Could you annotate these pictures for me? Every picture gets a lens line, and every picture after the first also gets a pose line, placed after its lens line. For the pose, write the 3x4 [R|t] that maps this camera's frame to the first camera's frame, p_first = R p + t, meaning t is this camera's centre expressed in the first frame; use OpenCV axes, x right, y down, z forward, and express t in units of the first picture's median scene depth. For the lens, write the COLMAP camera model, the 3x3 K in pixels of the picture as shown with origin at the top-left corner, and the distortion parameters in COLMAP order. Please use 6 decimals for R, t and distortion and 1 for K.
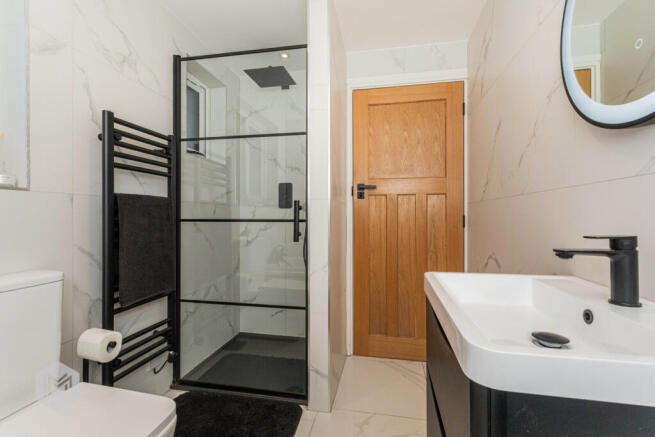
lens RADIAL K [[319.0, 0, 327.5], [0, 319.0, 218.5], [0, 0, 1]] dist [-0.000379, -0.000212]
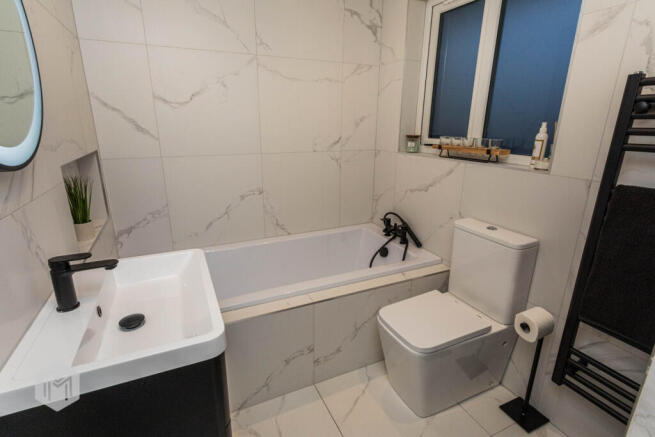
lens RADIAL K [[319.0, 0, 327.5], [0, 319.0, 218.5], [0, 0, 1]] dist [-0.000379, -0.000212]
pose [[-0.801883, 0.160198, -0.575604, 0.357397], [-0.014177, 0.958012, 0.286377, -0.214585], [0.597313, 0.237801, -0.765943, 1.205875]]
